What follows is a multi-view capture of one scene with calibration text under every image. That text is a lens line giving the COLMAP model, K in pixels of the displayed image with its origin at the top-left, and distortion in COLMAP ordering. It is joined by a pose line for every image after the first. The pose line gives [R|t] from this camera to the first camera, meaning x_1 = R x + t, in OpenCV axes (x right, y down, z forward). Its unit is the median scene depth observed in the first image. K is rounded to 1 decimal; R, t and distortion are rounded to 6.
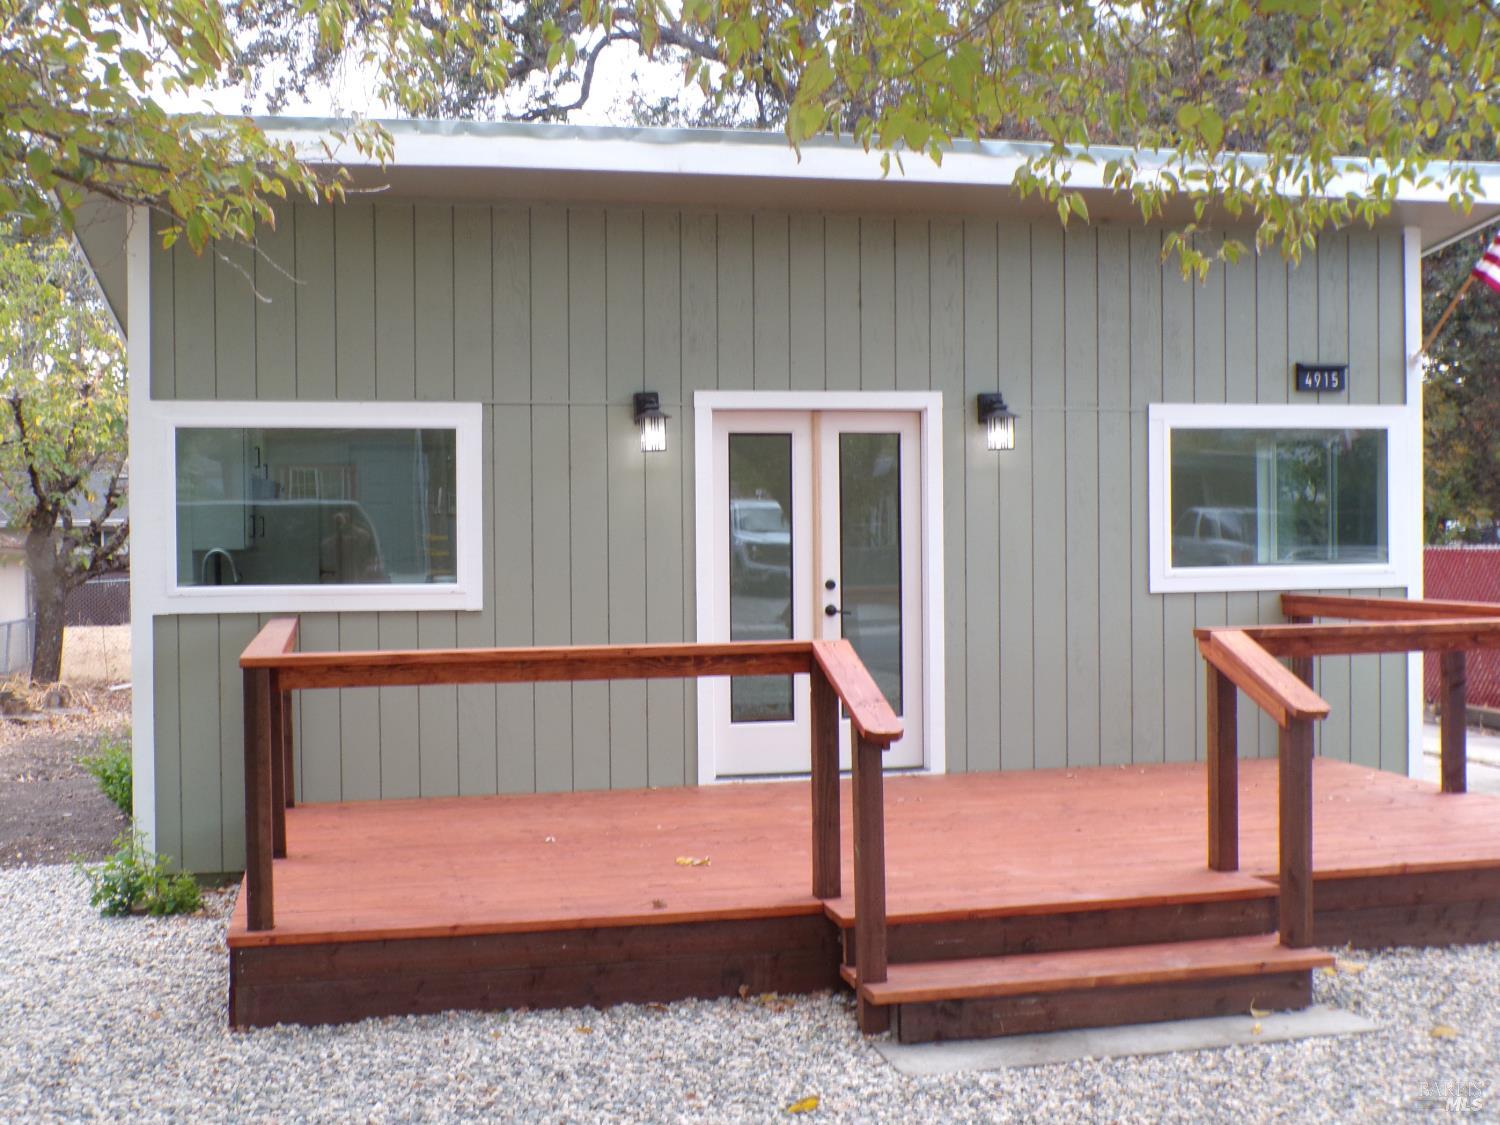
lens RADIAL K [[1756.0, 0, 750.0], [0, 1756.0, 562.5], [0, 0, 1]] dist [-0.054818, 0.066392]
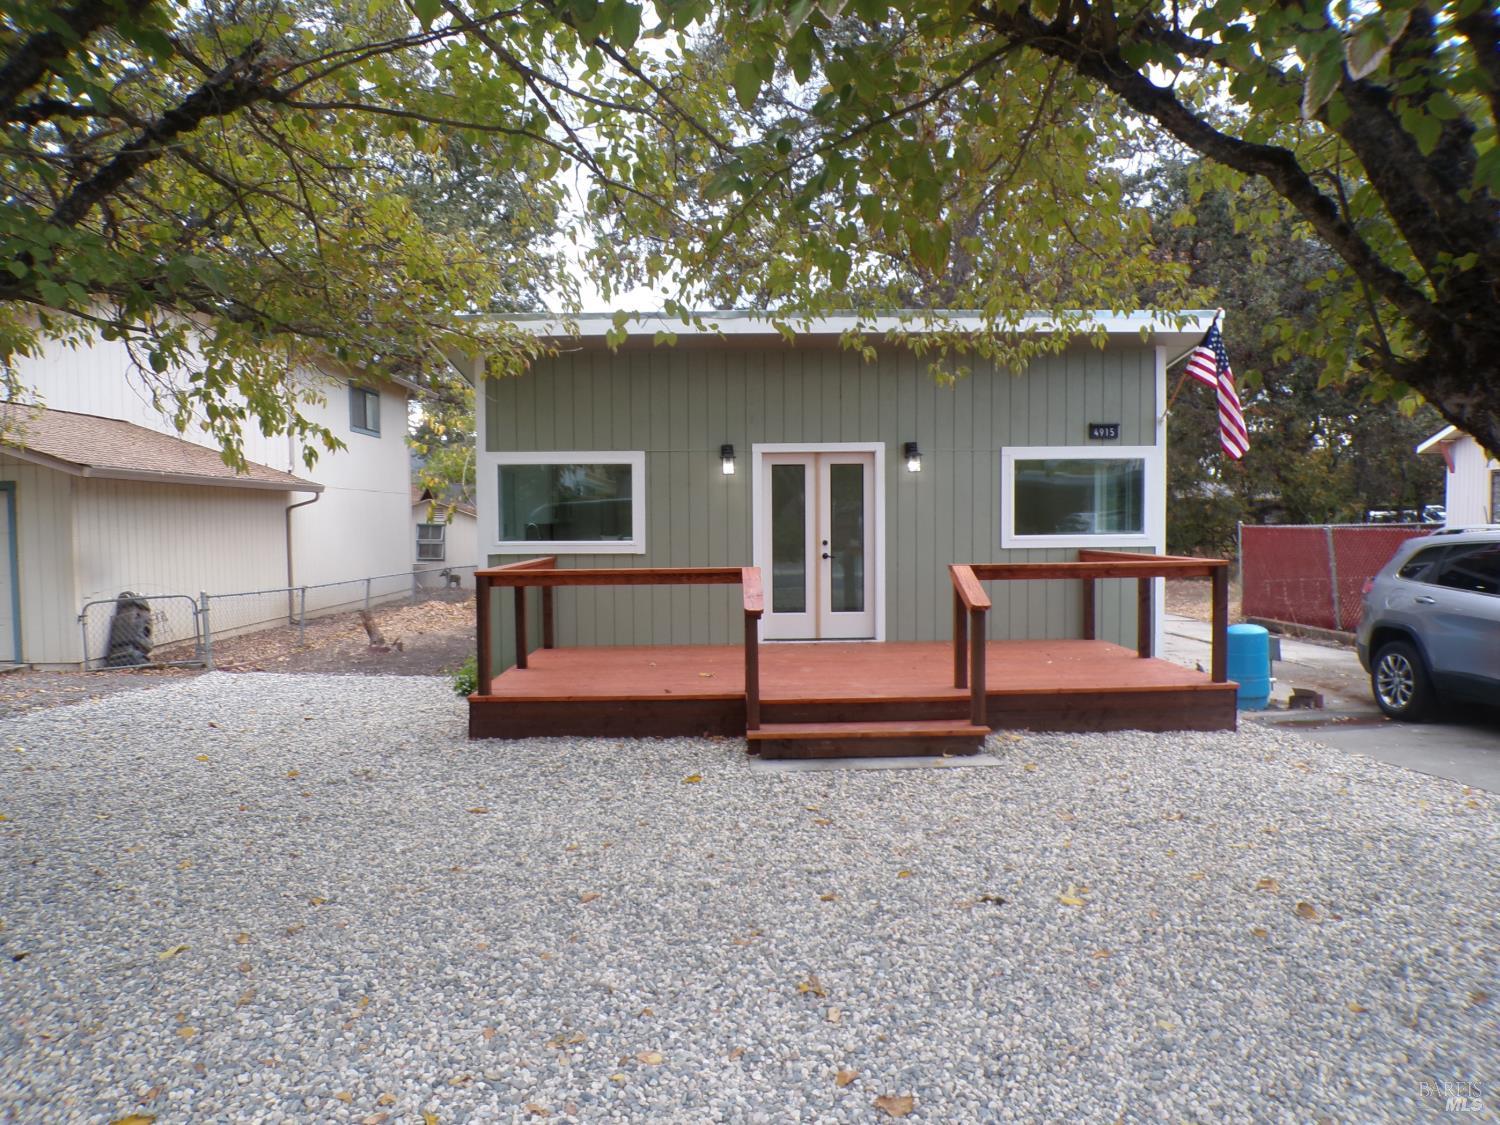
lens RADIAL K [[1005.4, 0, 742.2], [0, 1005.4, 570.4], [0, 0, 1]] dist [-0.041829, 0.014975]
pose [[0.979302, 0.011840, -0.202058, 0.181894], [-0.004683, 0.999346, 0.035862, 0.003624], [0.202351, -0.034173, 0.978717, -0.104334]]
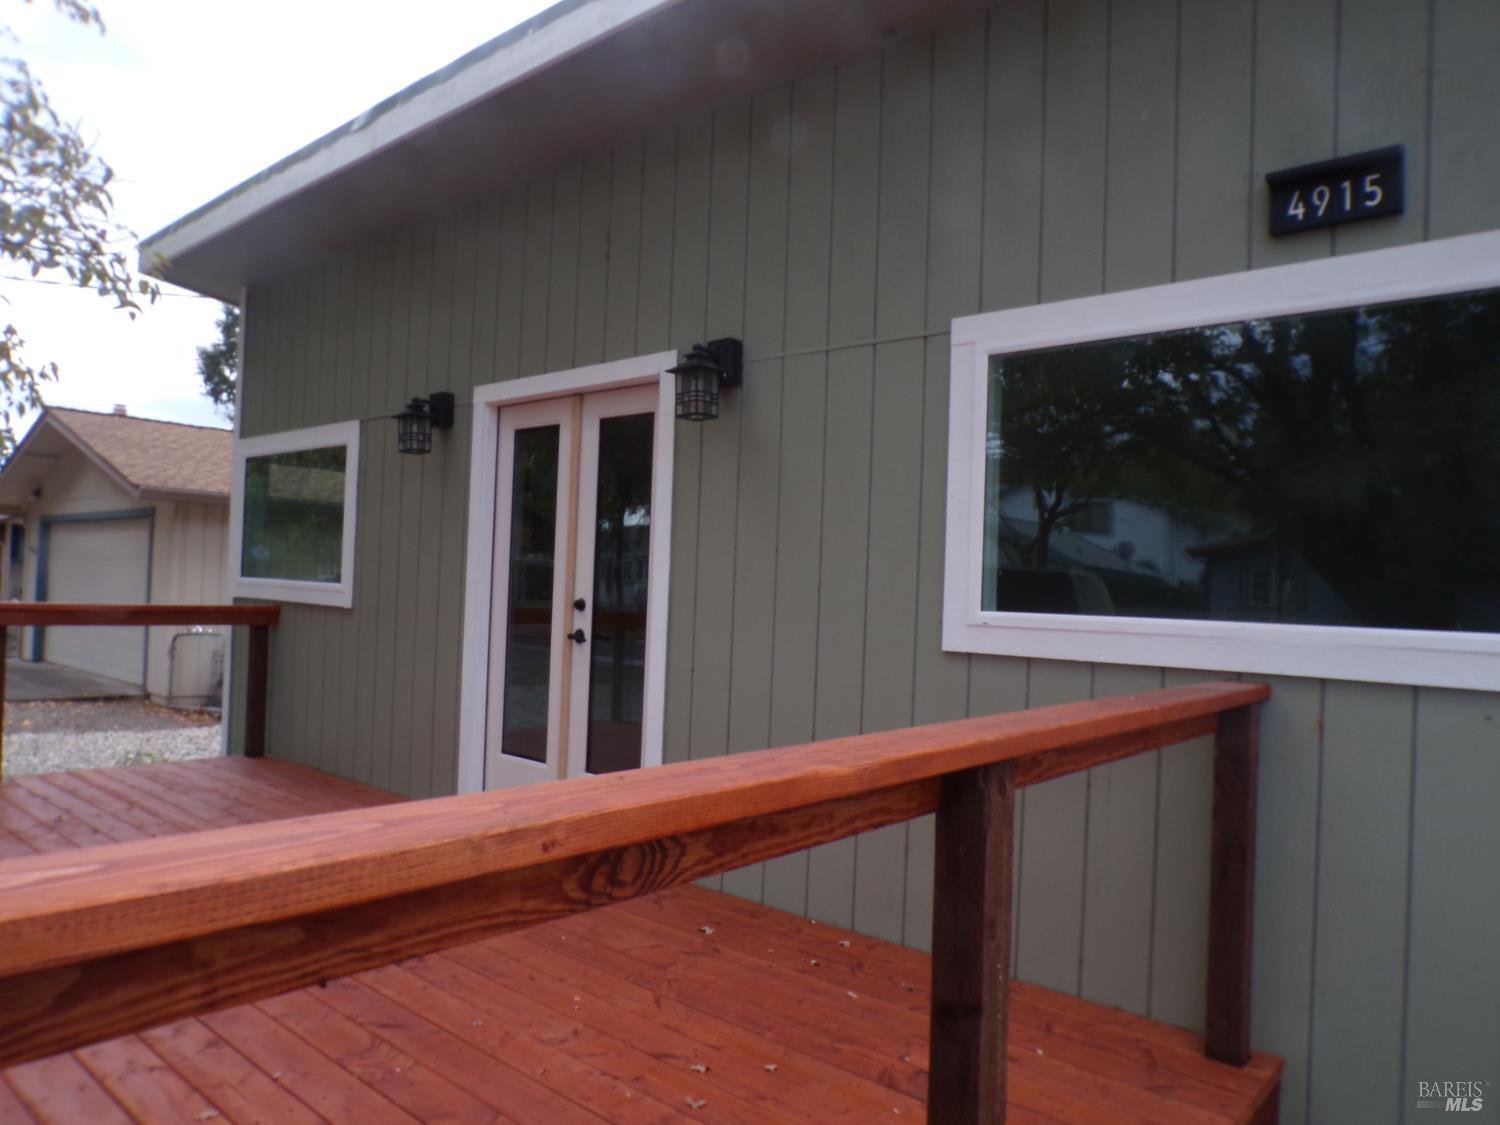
lens RADIAL K [[1005.4, 0, 742.2], [0, 1005.4, 570.4], [0, 0, 1]] dist [-0.041829, 0.014975]
pose [[0.592305, 0.020643, -0.805449, 0.470078], [-0.046743, 0.998868, -0.008774, -0.002928], [0.804357, 0.042847, 0.592600, 0.788163]]
